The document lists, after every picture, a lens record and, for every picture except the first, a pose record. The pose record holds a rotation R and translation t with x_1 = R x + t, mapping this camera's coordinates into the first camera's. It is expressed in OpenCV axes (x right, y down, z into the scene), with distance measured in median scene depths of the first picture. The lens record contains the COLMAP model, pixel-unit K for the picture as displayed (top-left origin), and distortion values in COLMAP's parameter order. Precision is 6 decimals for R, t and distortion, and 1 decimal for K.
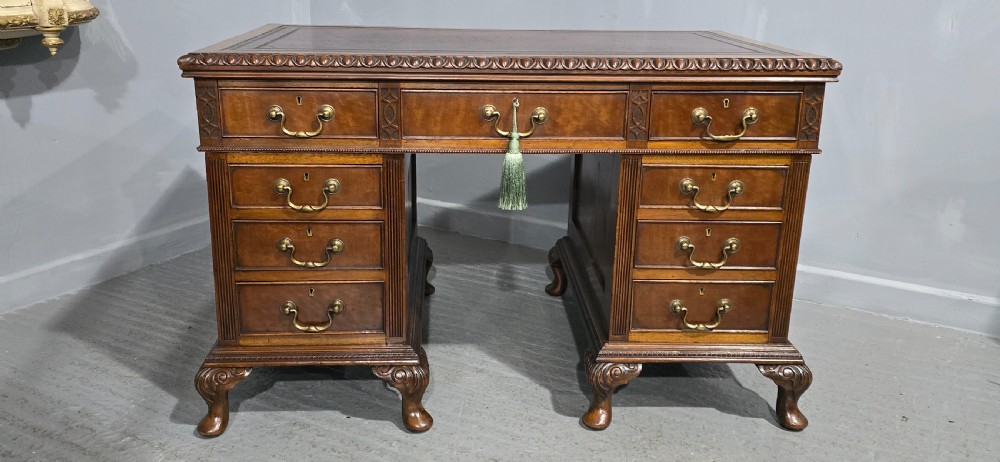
lens RADIAL K [[862.7, 0, 493.6], [0, 862.7, 212.3], [0, 0, 1]] dist [0.115901, -0.088610]
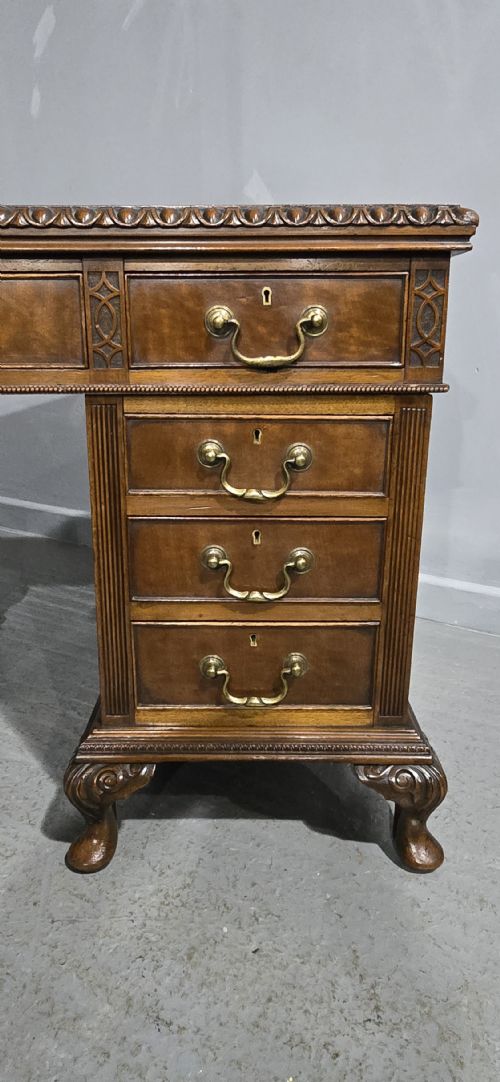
lens RADIAL K [[735.5, 0, 245.0], [0, 735.5, 533.9], [0, 0, 1]] dist [0.001214, 0.020233]
pose [[0.998716, -0.006445, -0.050238, 0.260175], [0.006603, 0.999974, 0.002995, 0.018852], [0.050217, -0.003323, 0.998733, 0.515898]]
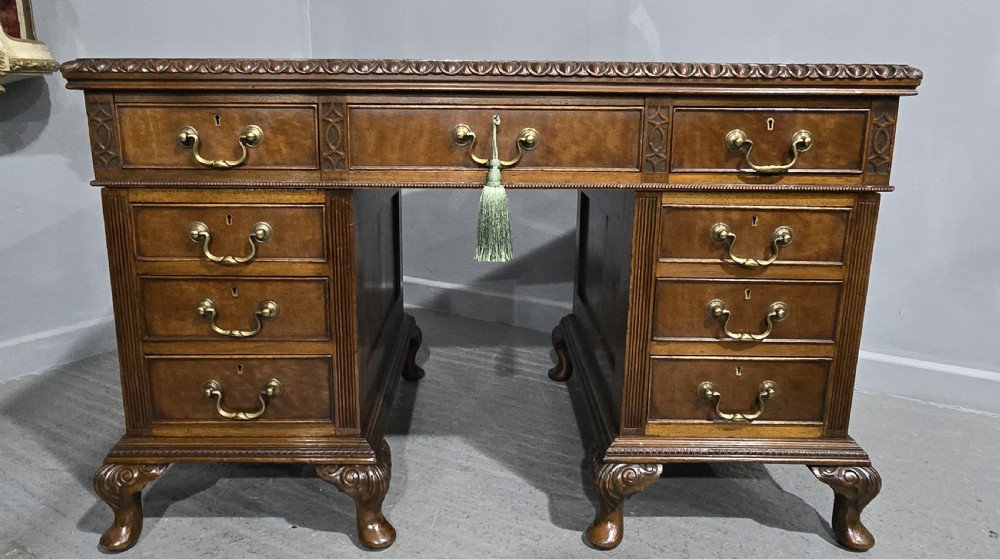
lens RADIAL K [[740.1, 0, 493.4], [0, 740.1, 274.8], [0, 0, 1]] dist [-0.009449, 0.040055]
pose [[0.999400, 0.001031, -0.034613, 0.042733], [-0.002945, 0.998465, -0.055302, 0.042218], [0.034503, 0.055371, 0.997870, 0.327991]]
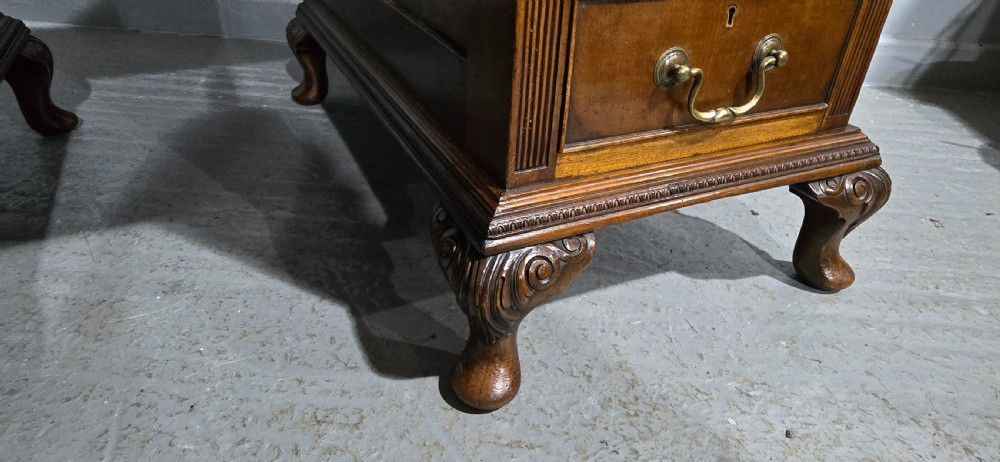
lens RADIAL K [[615.5, 0, 487.1], [0, 615.5, 217.8], [0, 0, 1]] dist [0.002568, 0.000079]
pose [[0.925205, -0.183136, 0.332350, 0.039935], [0.088595, 0.955878, 0.280087, 0.090043], [-0.368980, -0.229694, 0.900608, 0.785821]]
